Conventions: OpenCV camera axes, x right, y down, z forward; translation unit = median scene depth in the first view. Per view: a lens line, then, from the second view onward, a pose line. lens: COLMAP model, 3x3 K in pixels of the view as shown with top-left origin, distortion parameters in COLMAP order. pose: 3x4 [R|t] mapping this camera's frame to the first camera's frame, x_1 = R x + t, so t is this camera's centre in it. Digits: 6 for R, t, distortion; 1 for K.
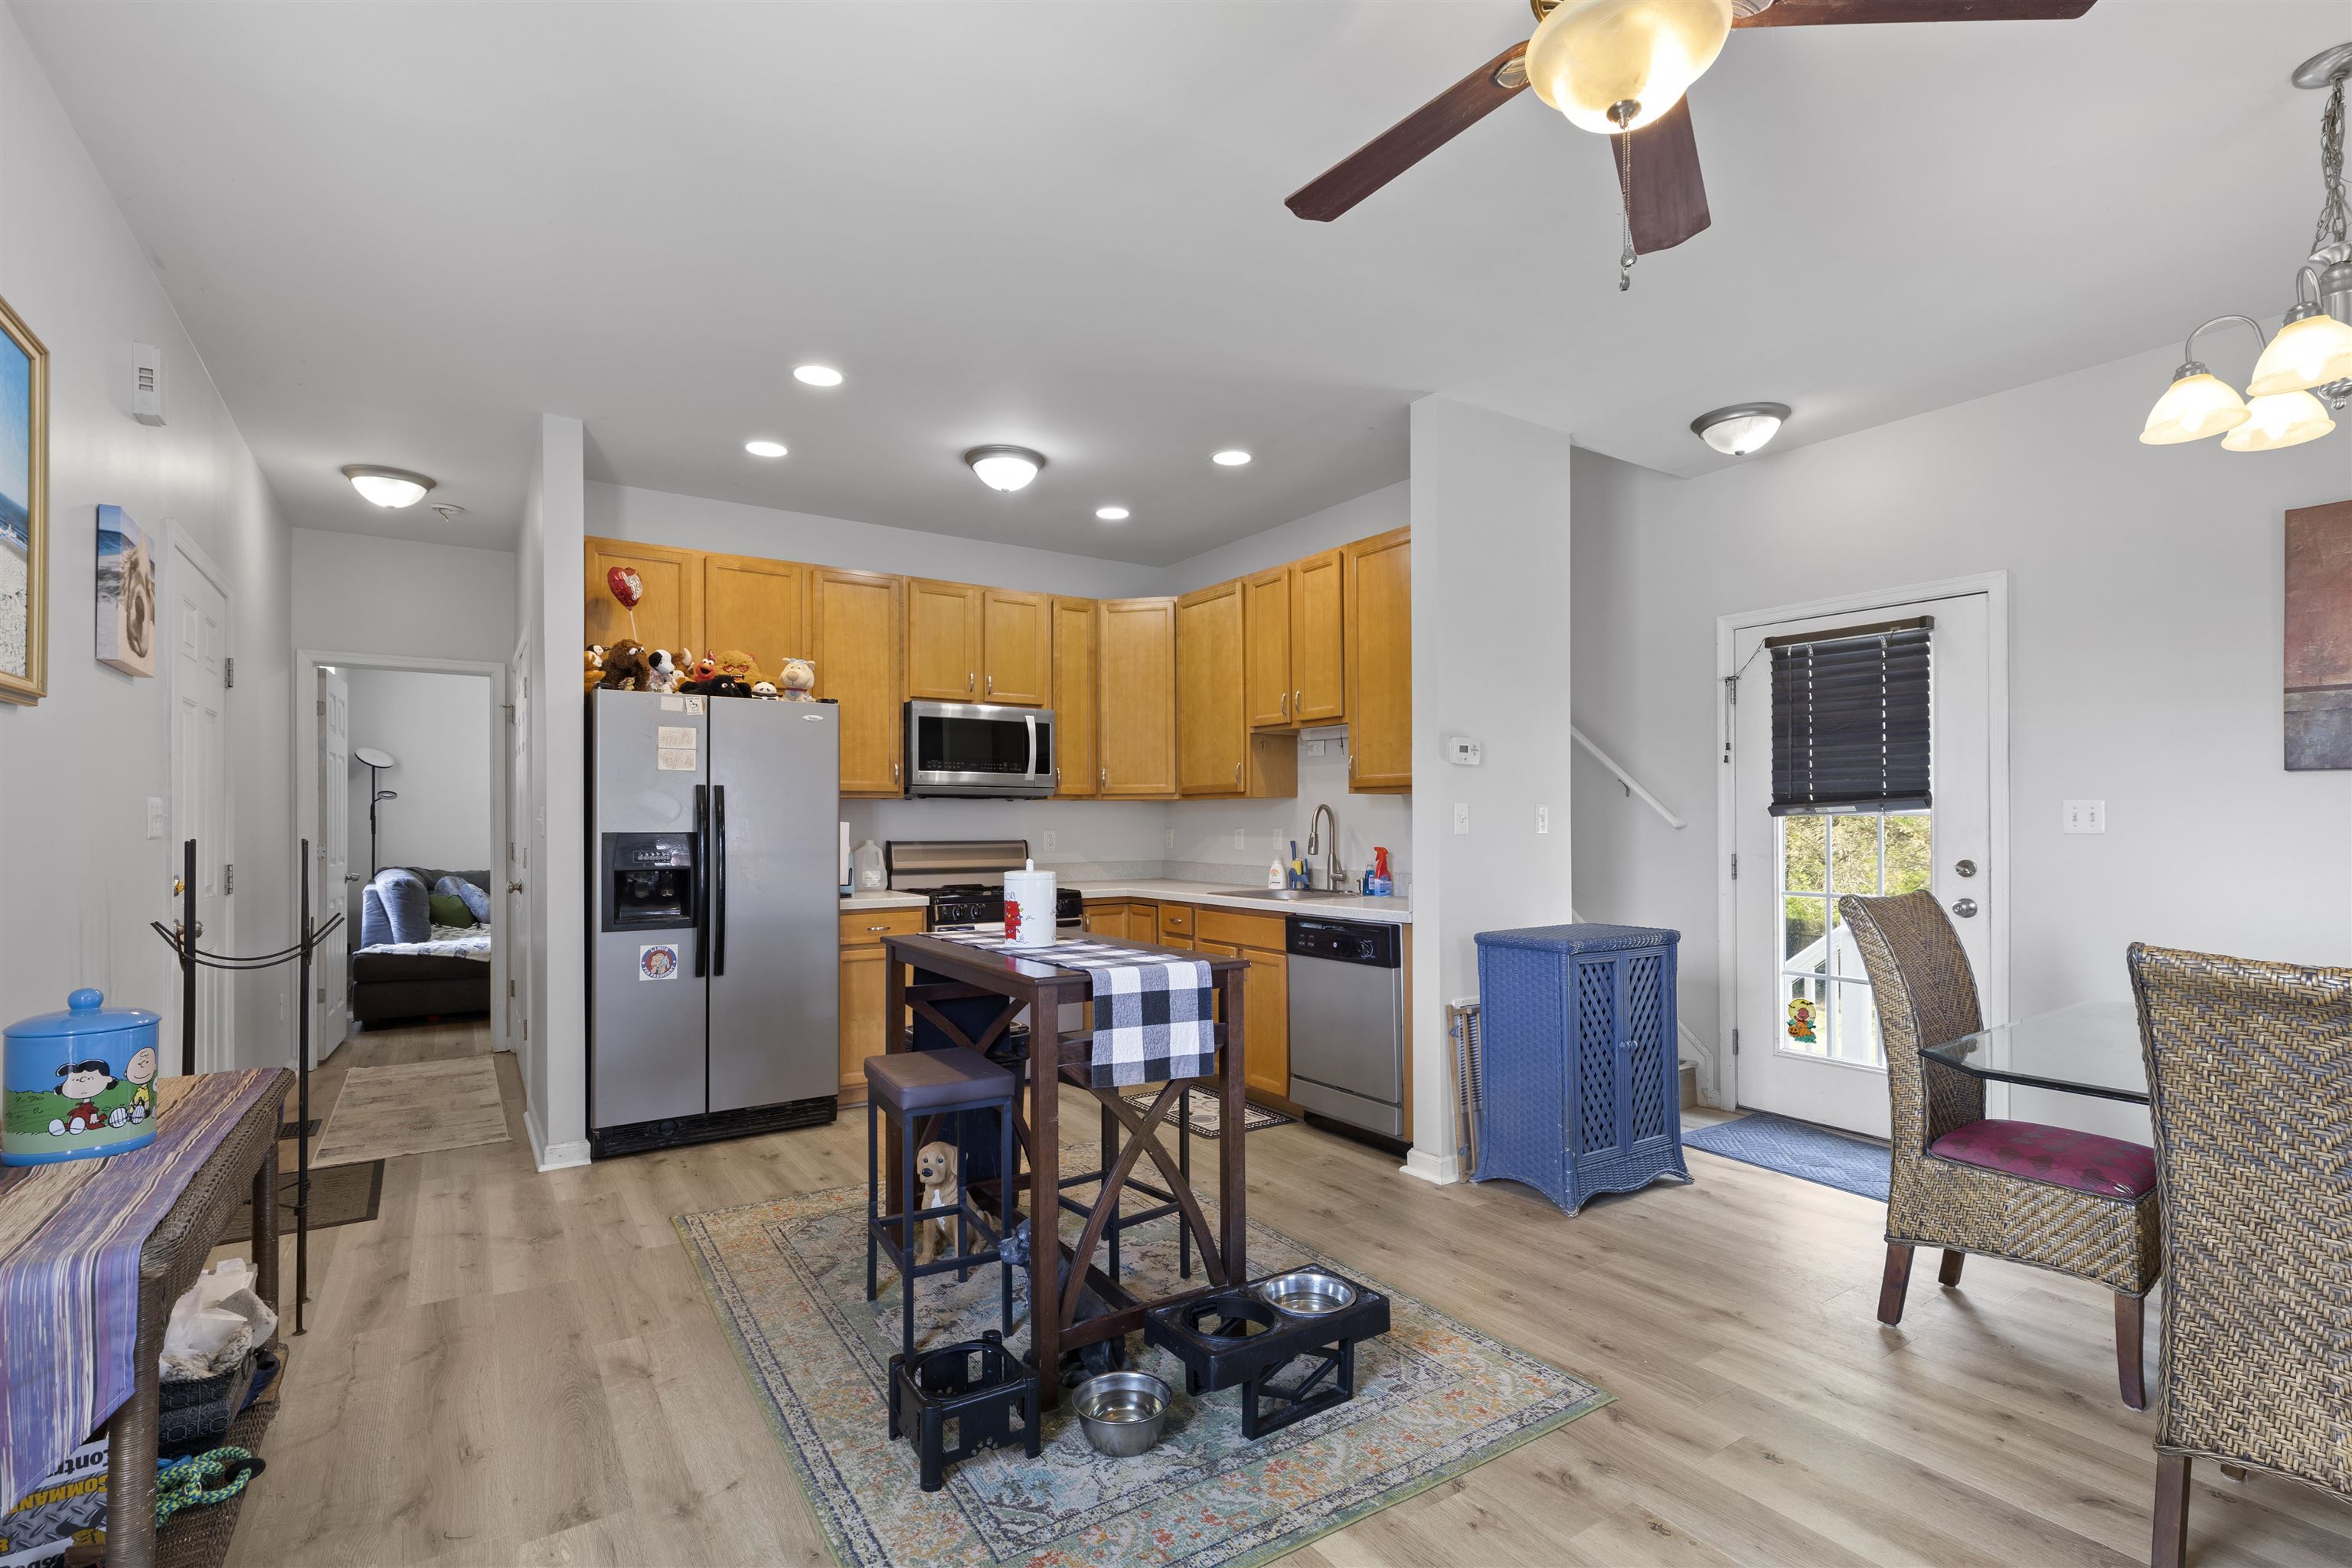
lens RADIAL K [[1064.5, 0, 1178.9], [0, 1064.5, 816.9], [0, 0, 1]] dist [0.002742, 0.003089]
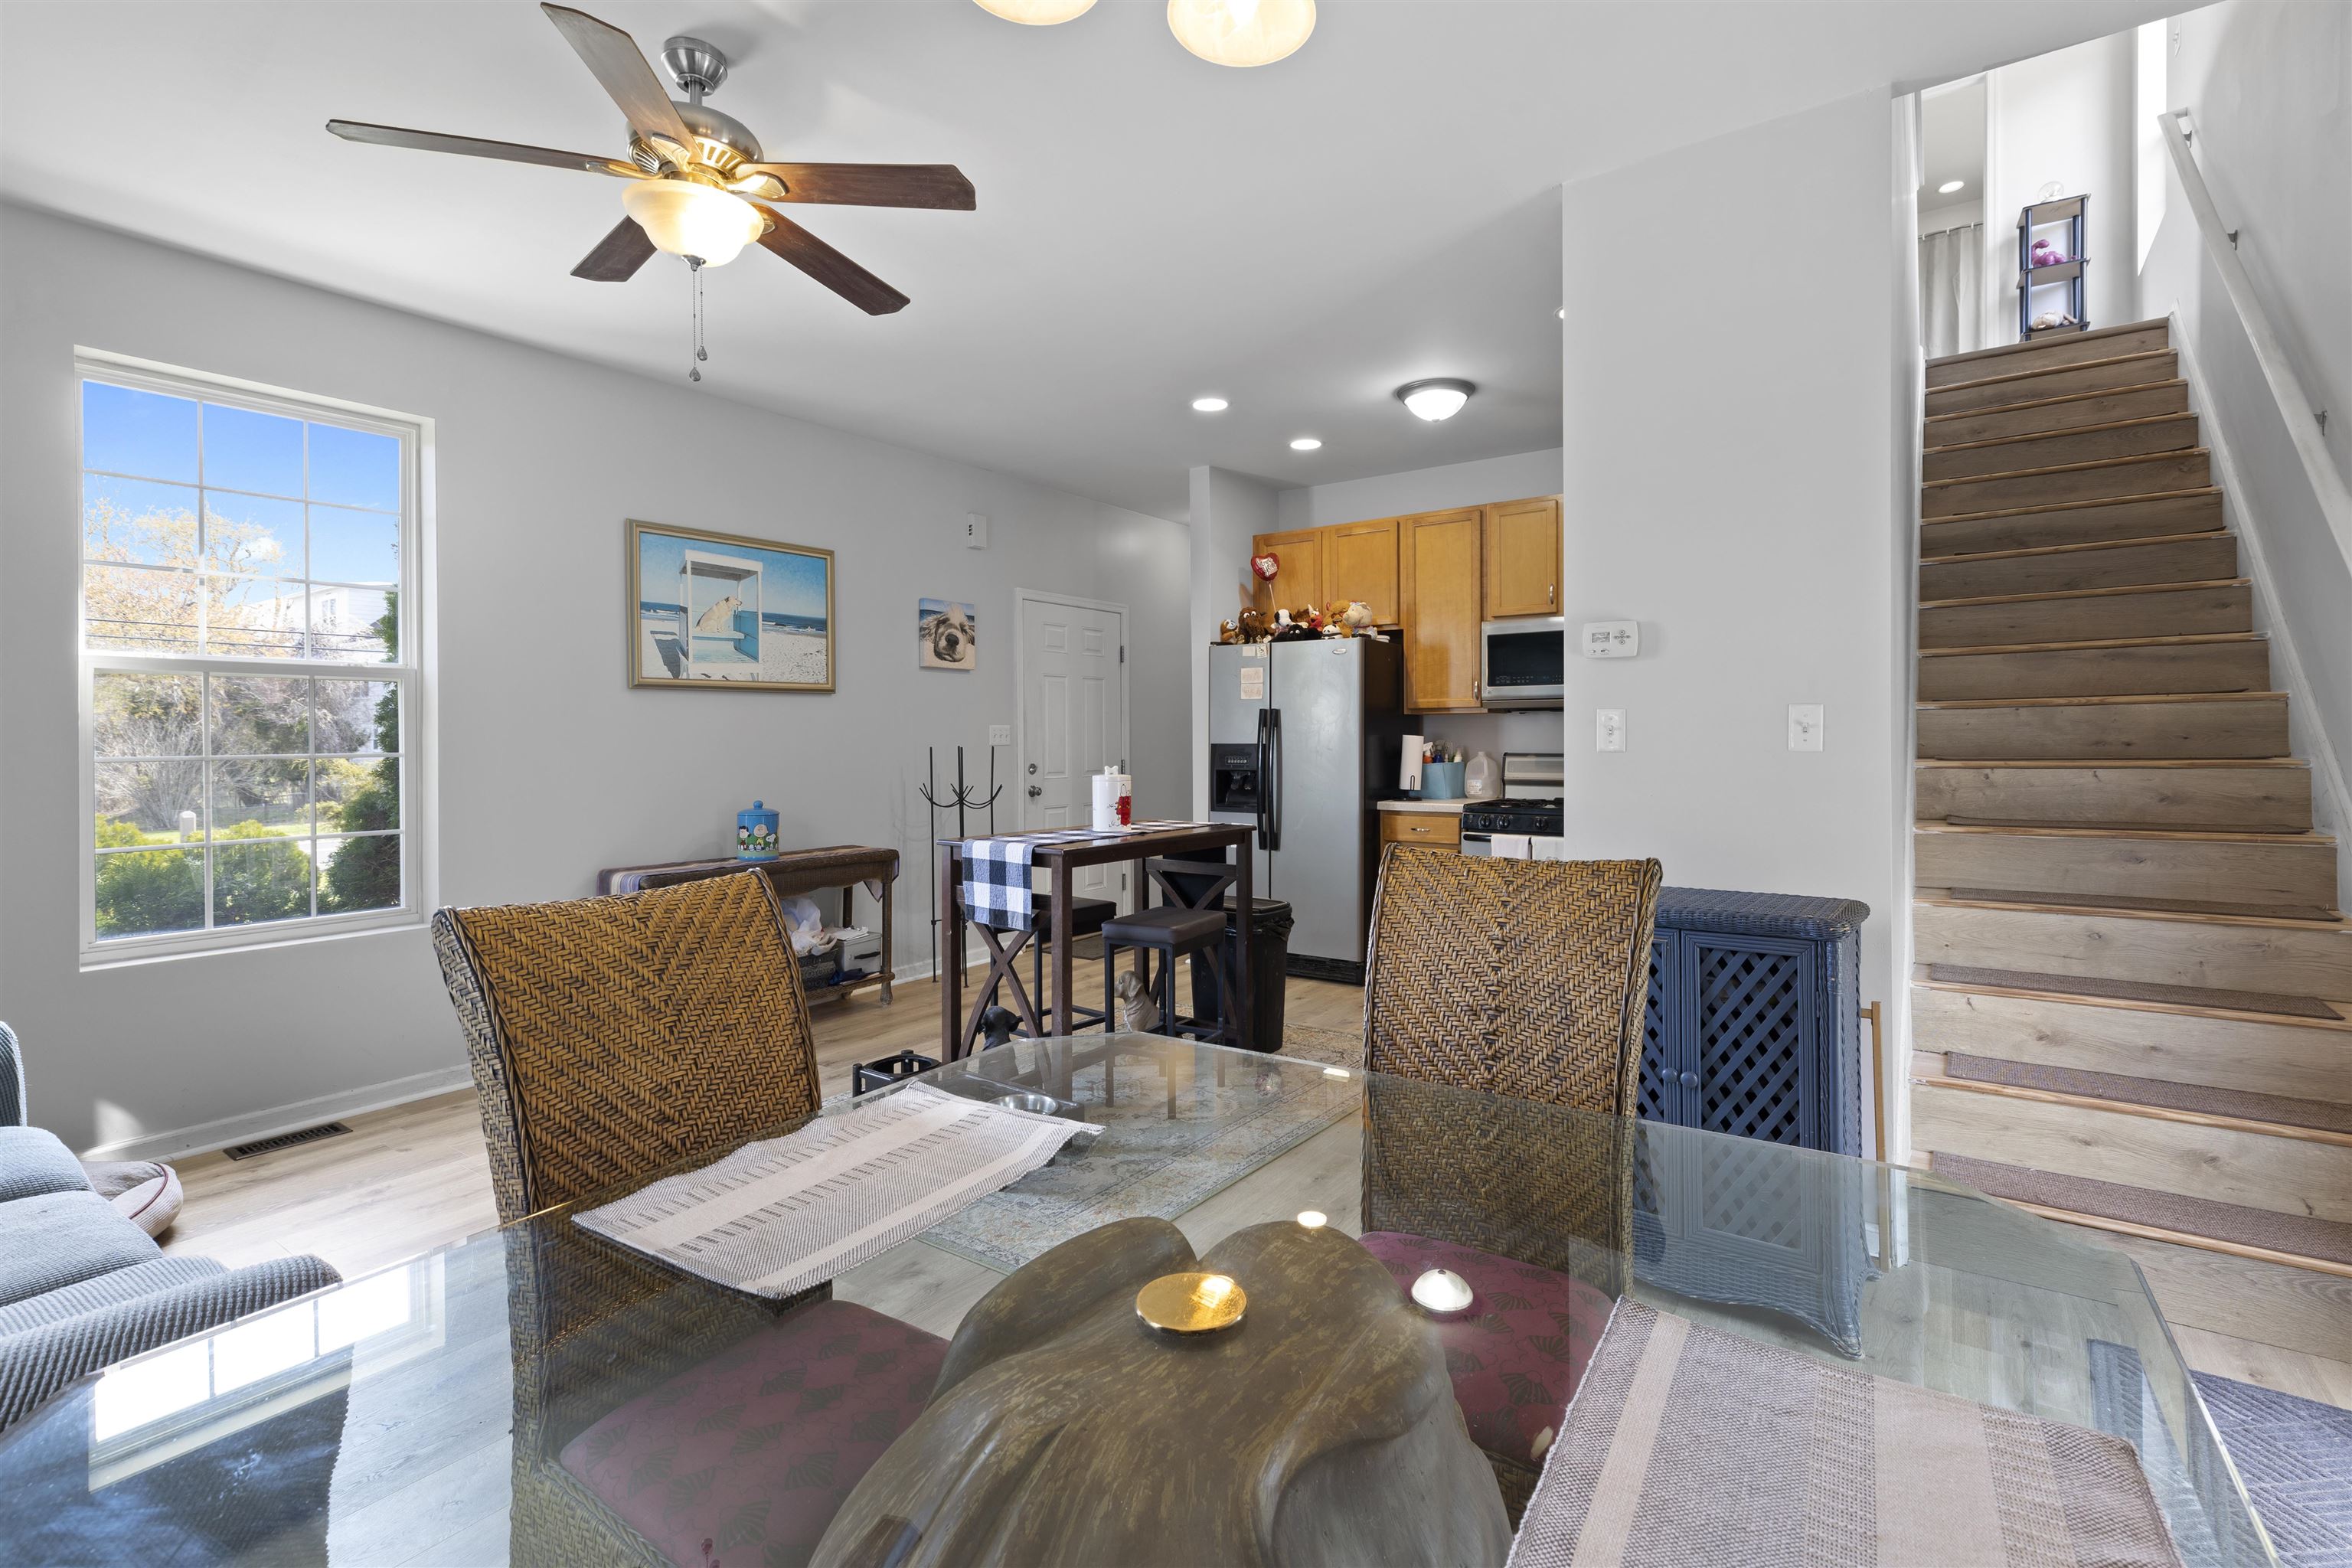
lens RADIAL K [[1064.5, 0, 1189.7], [0, 1064.5, 747.0], [0, 0, 1]] dist [0.002742, 0.003089]
pose [[0.370983, 0.009031, -0.928596, 0.763154], [0.010517, 0.999848, 0.013926, -0.001379], [0.928580, -0.014933, 0.370832, 0.400198]]
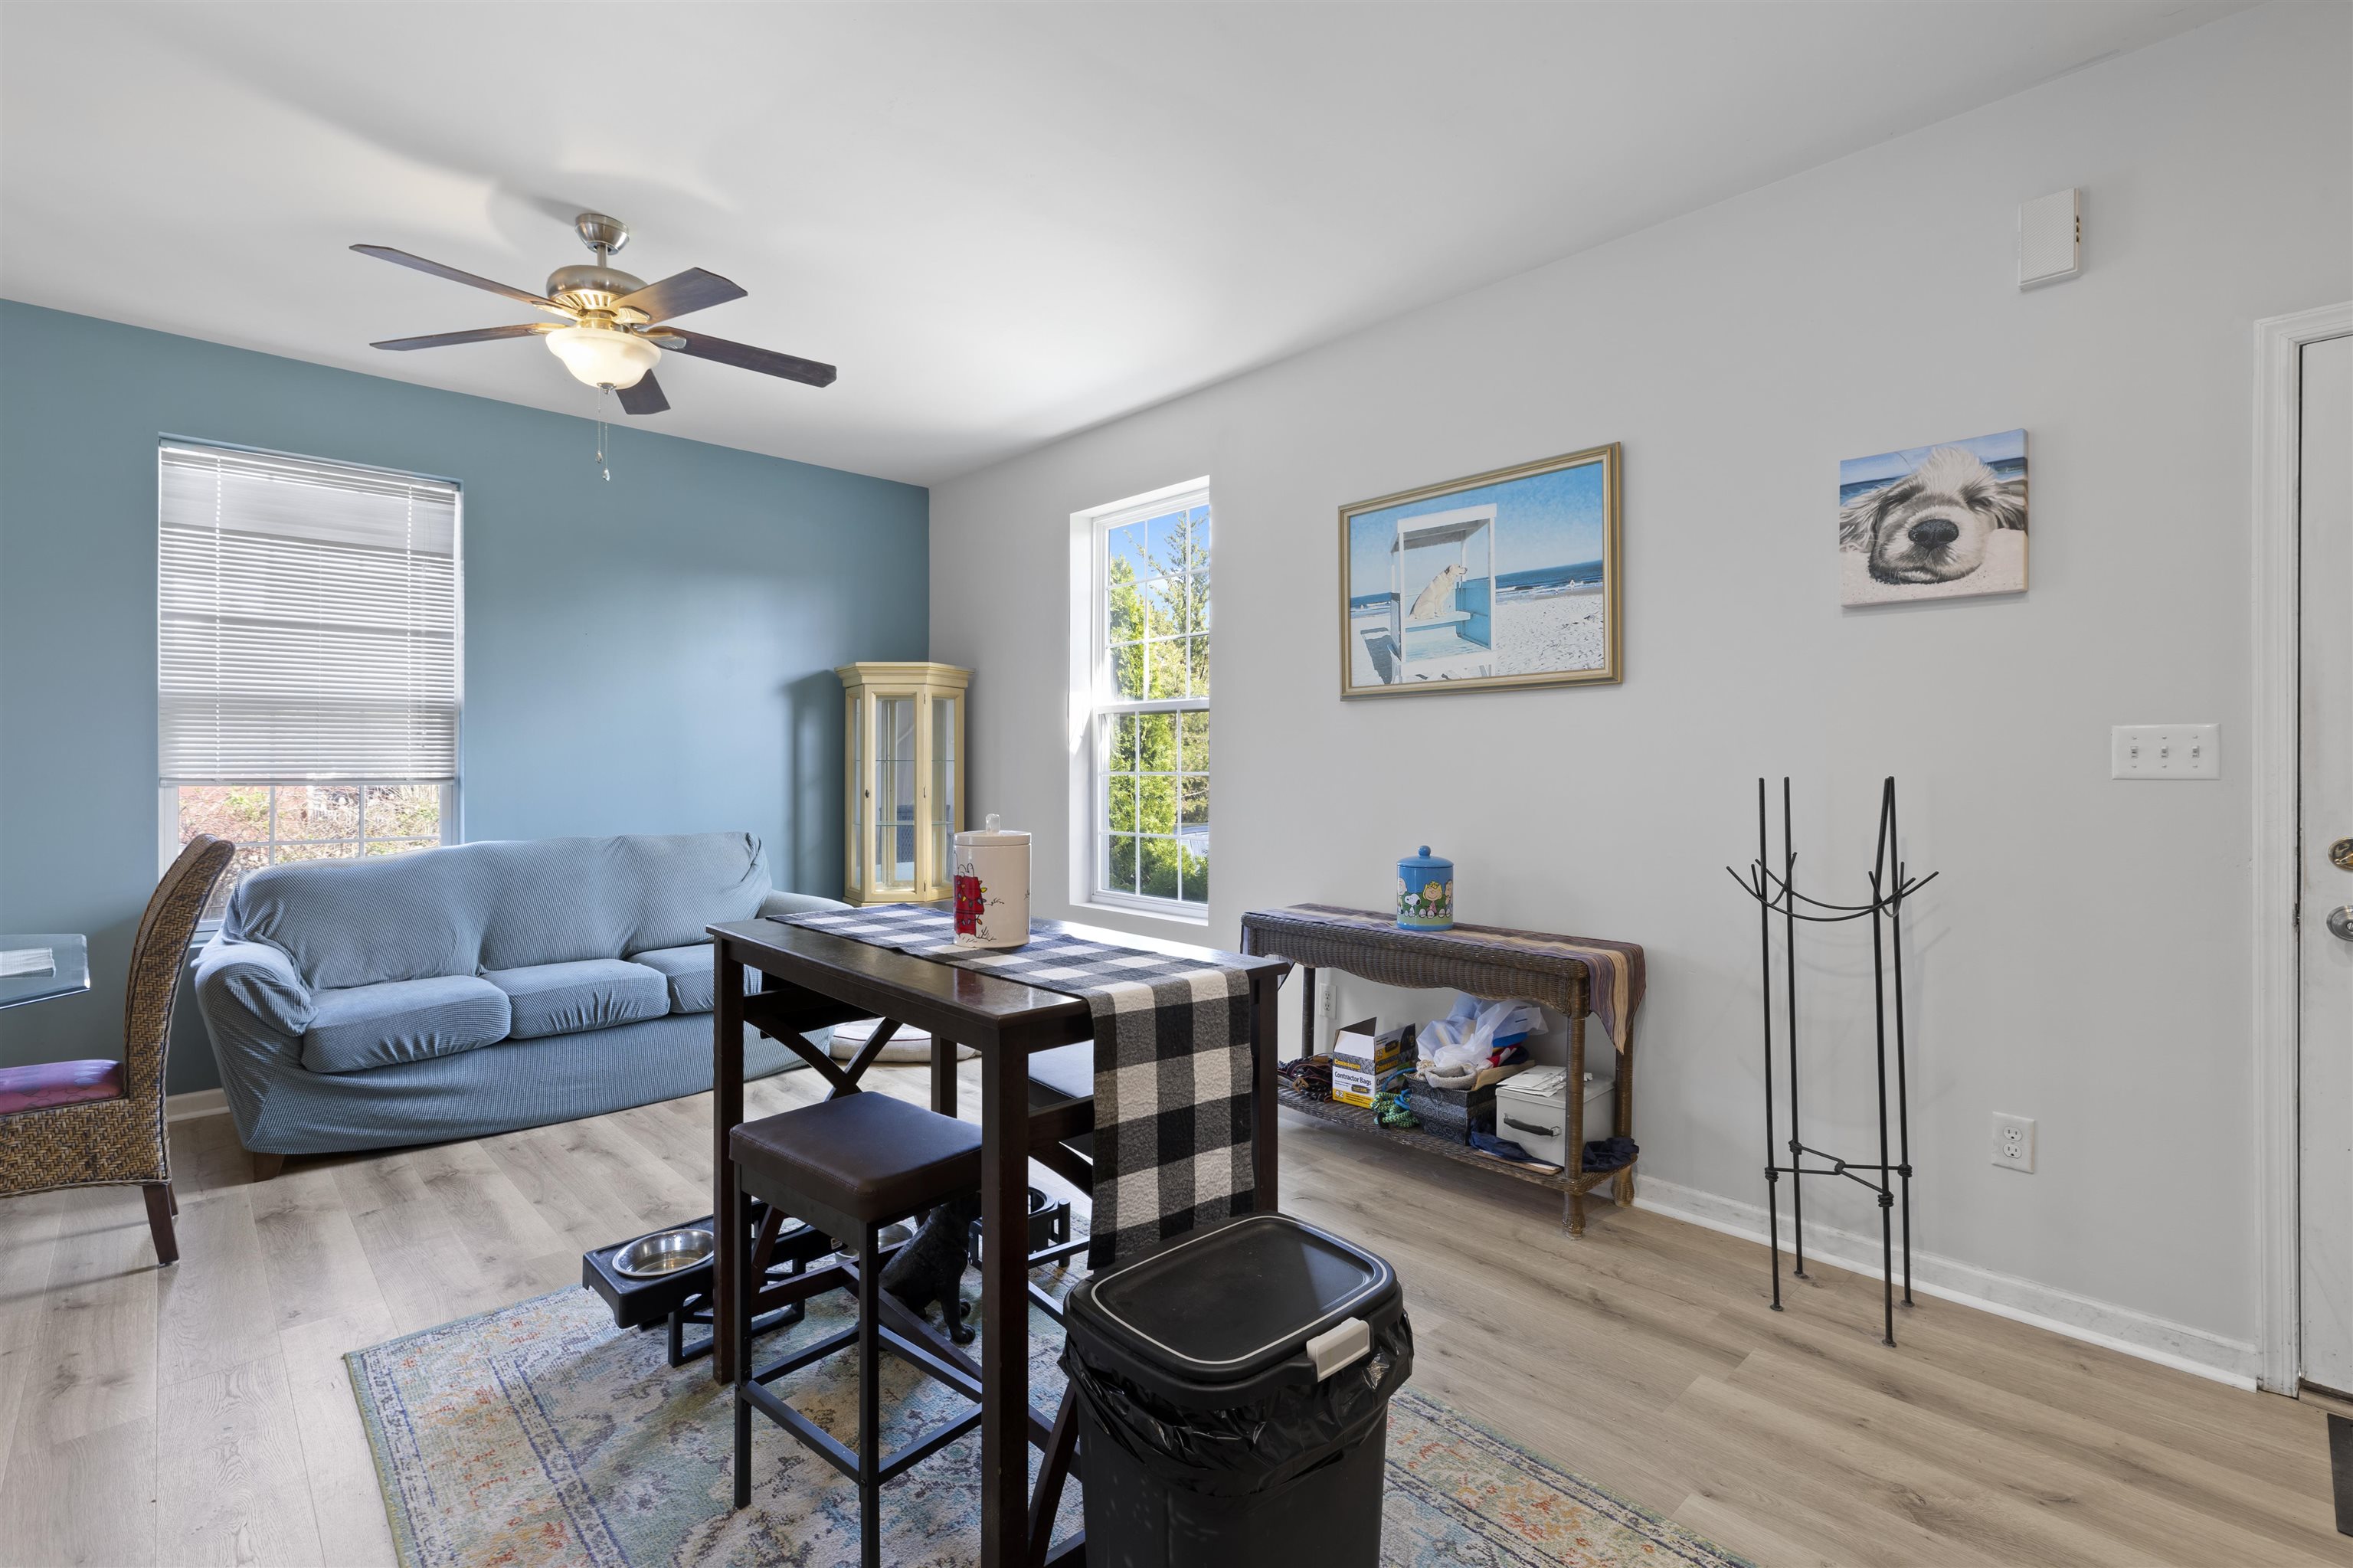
lens RADIAL K [[1065.0, 0, 1167.0], [0, 1065.0, 769.7], [0, 0, 1]] dist [0.002742, 0.003089]
pose [[-0.986013, 0.002034, -0.166655, -0.092981], [0.002074, 0.999998, -0.000066, 0.008357], [0.166655, -0.000411, -0.986015, 1.134903]]
